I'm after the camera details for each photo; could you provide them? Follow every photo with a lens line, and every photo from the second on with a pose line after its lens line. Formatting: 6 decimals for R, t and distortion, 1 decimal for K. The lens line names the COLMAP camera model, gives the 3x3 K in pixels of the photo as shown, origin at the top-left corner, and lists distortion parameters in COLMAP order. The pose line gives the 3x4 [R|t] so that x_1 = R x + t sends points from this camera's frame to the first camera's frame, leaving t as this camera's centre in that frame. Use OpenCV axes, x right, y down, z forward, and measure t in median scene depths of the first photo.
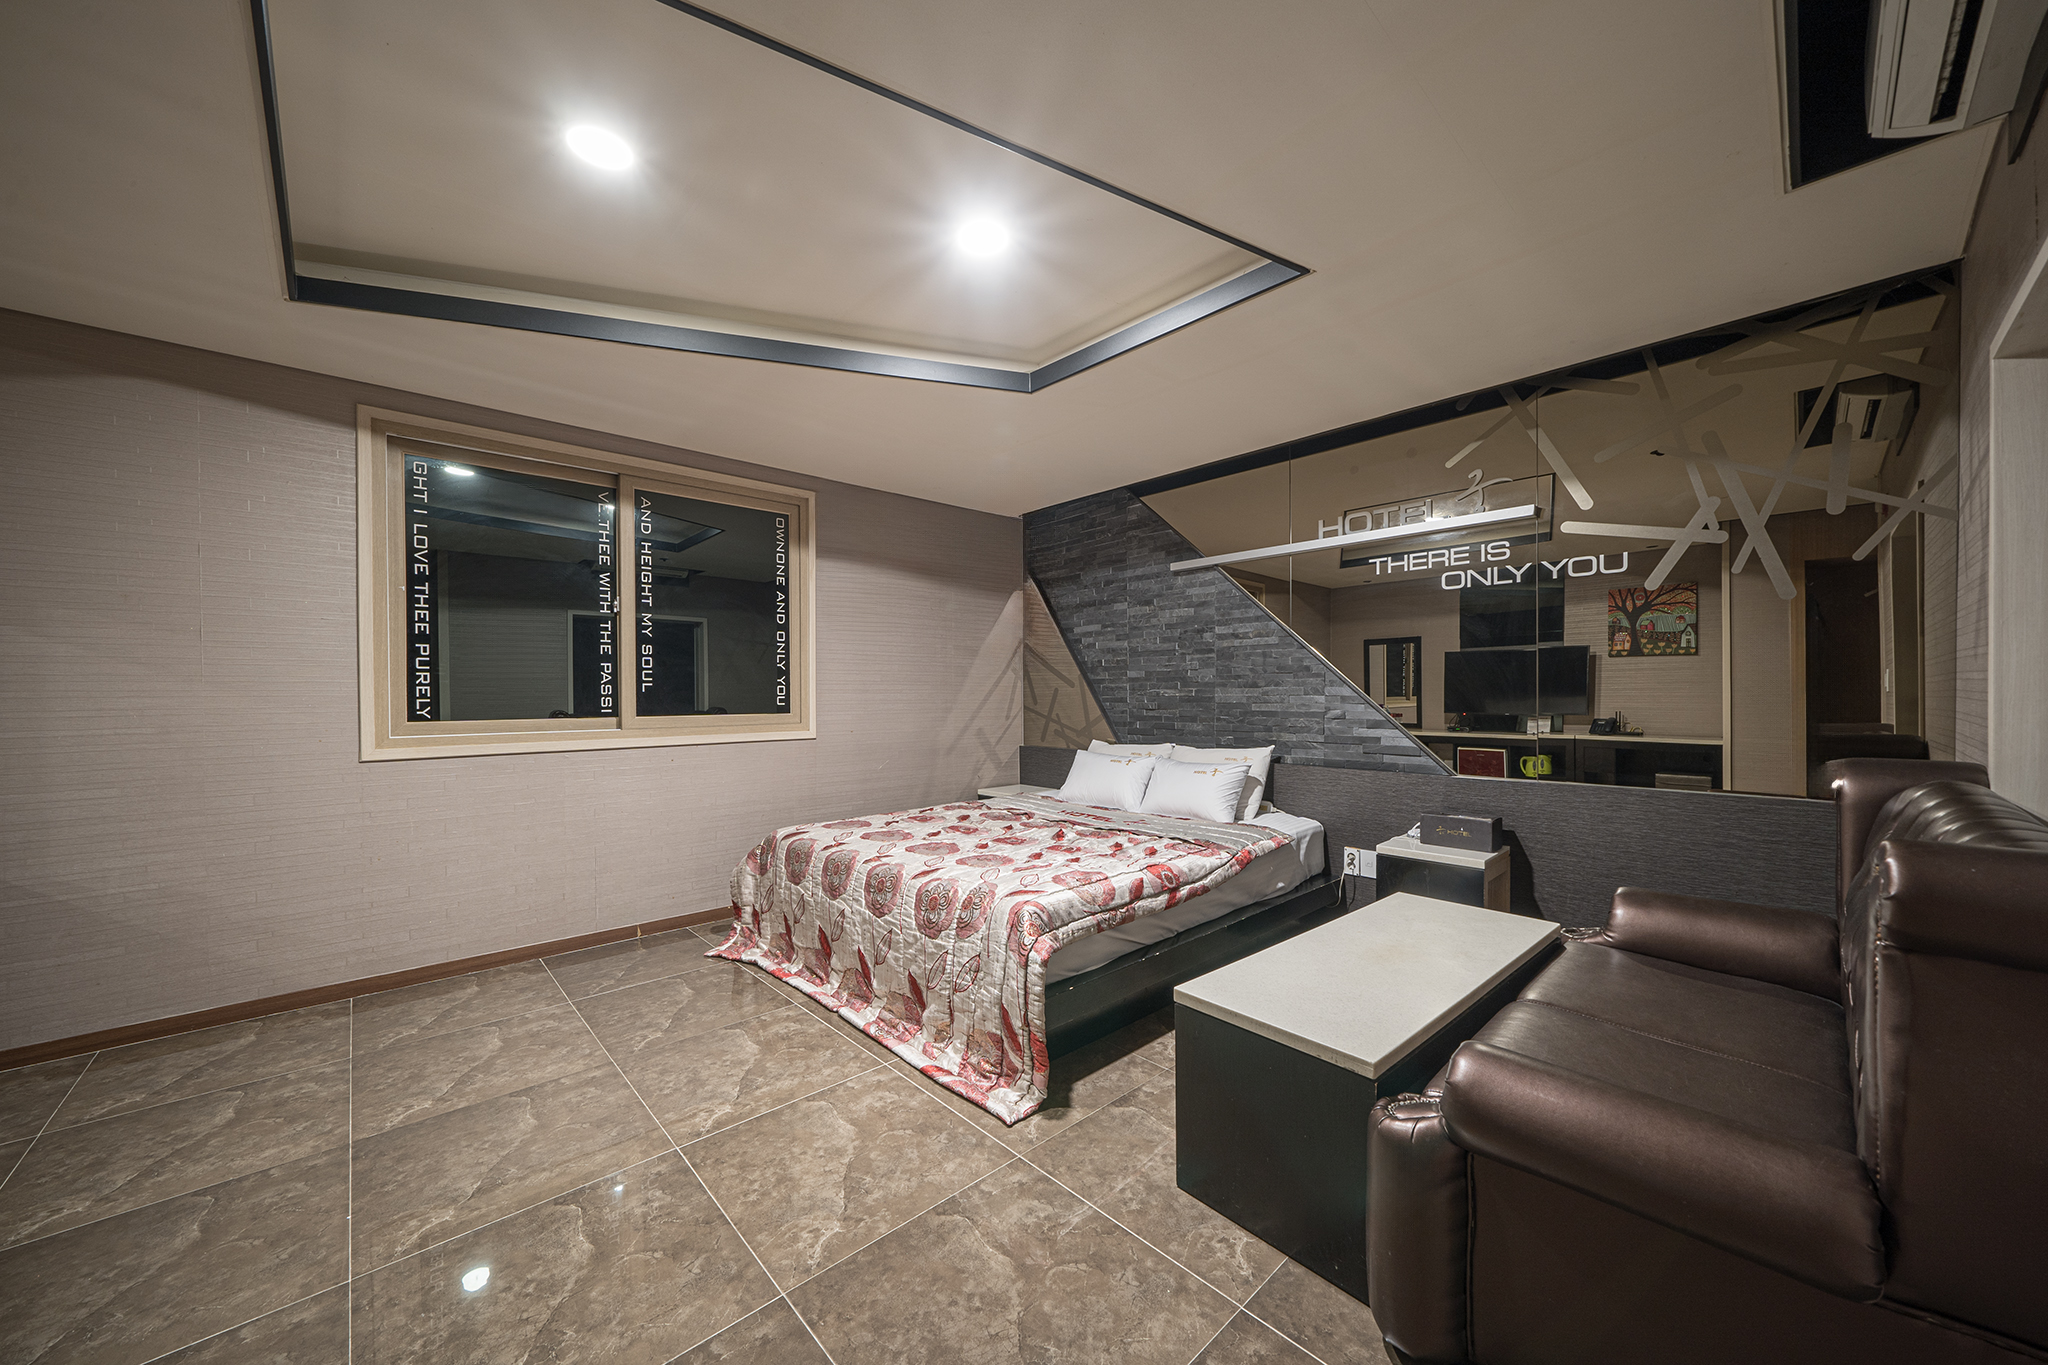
lens RADIAL K [[726.8, 0, 1024.0], [0, 726.8, 682.5], [0, 0, 1]] dist [0.000058, 0.000004]
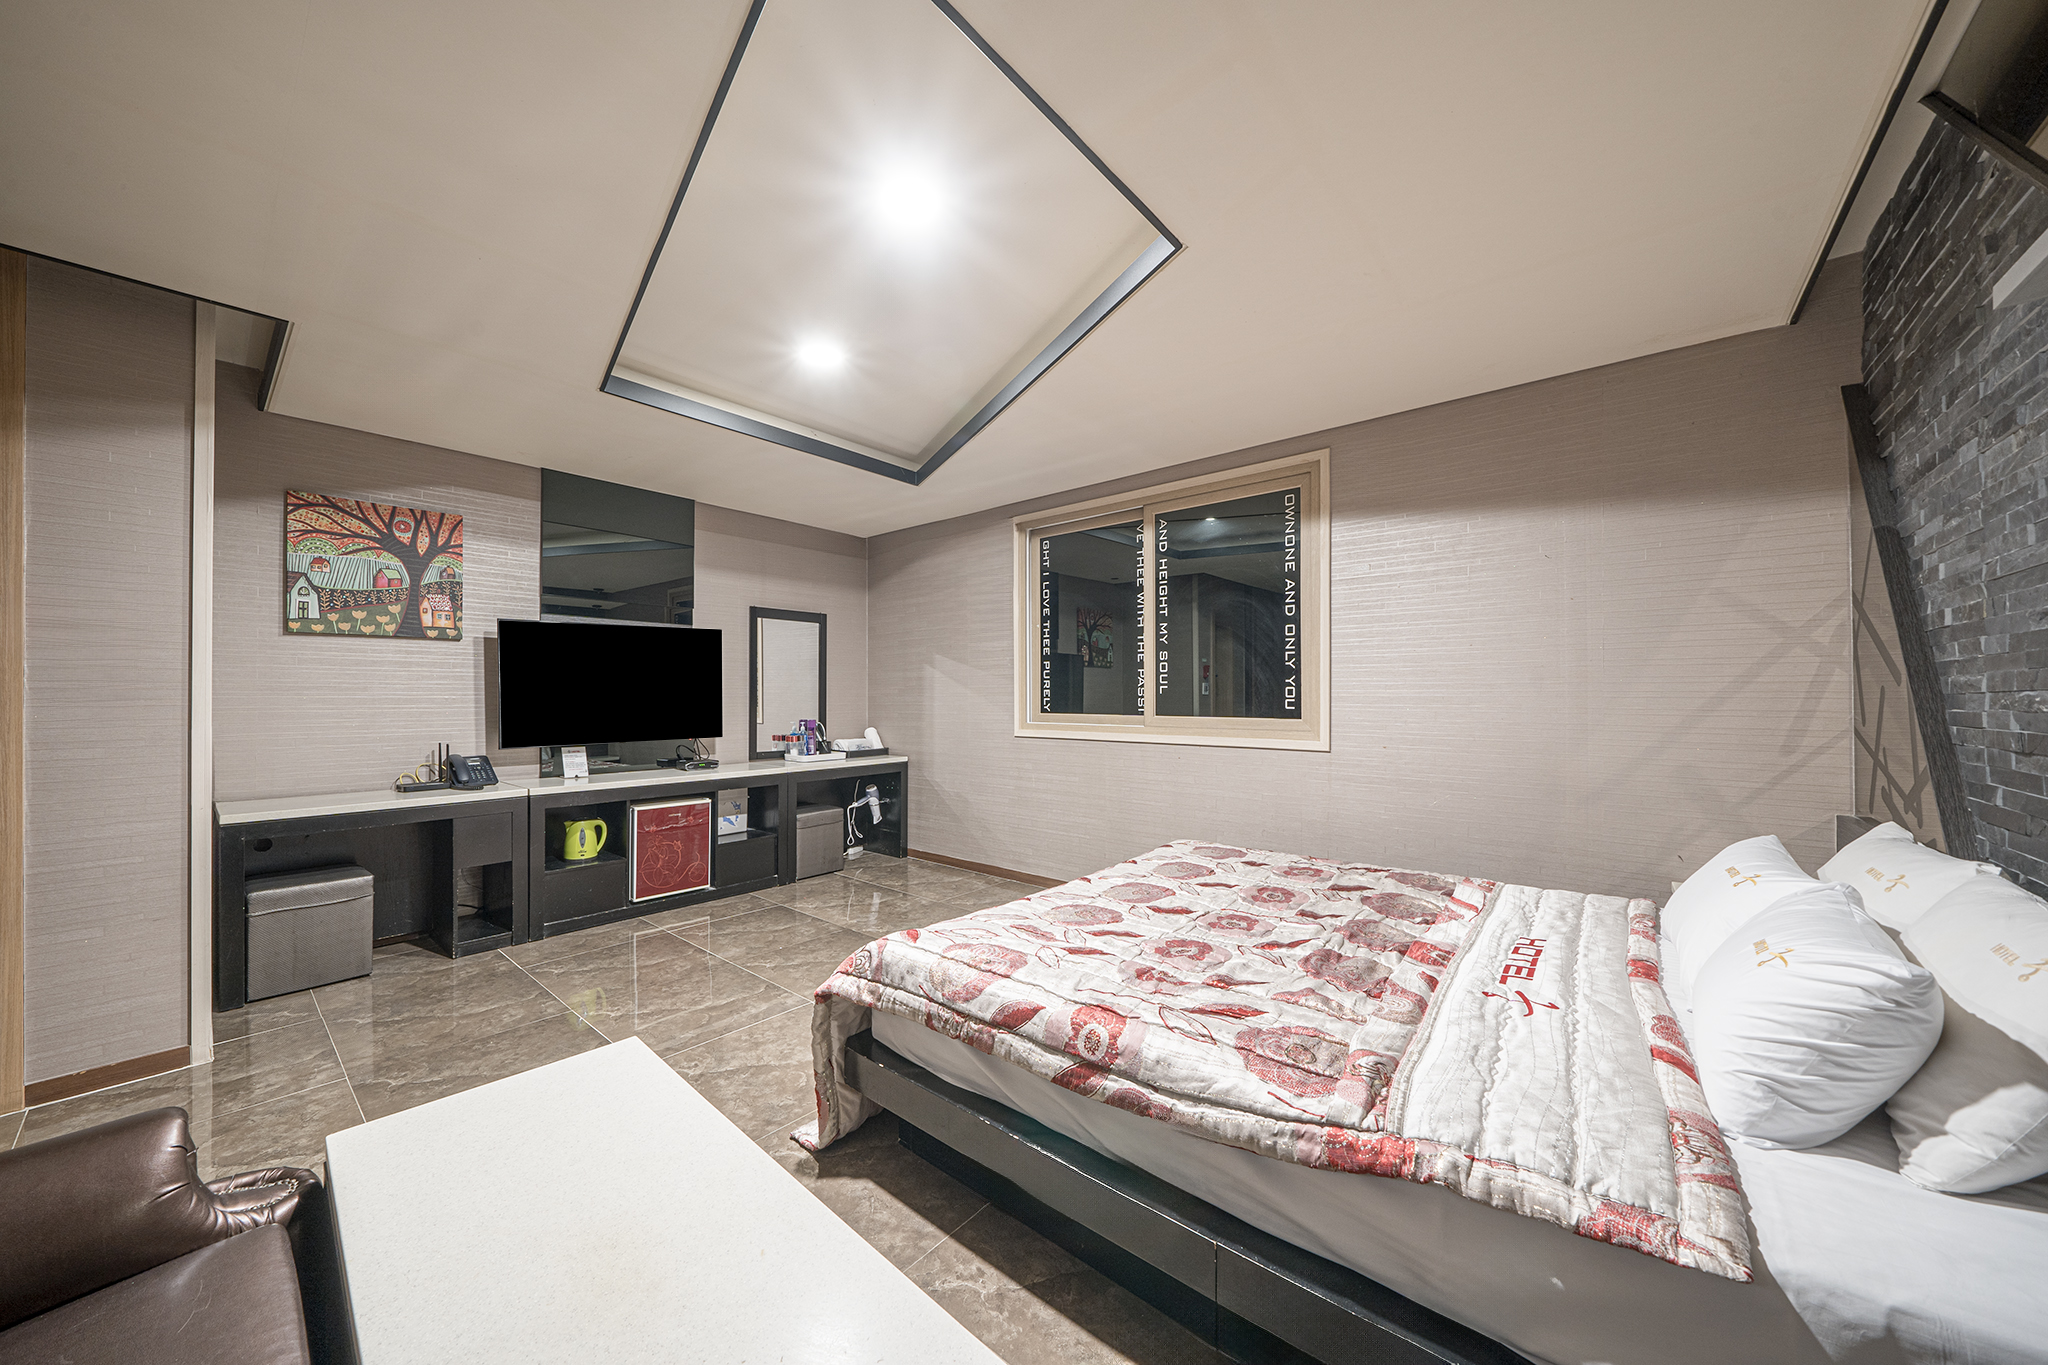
lens RADIAL K [[714.1, 0, 1024.0], [0, 714.1, 682.5], [0, 0, 1]] dist [-0.000530, -0.000042]
pose [[0.123609, -0.012187, -0.992256, 0.573234], [0.013253, 0.999856, -0.010629, 0.004847], [0.992243, -0.011836, 0.123752, 0.698604]]
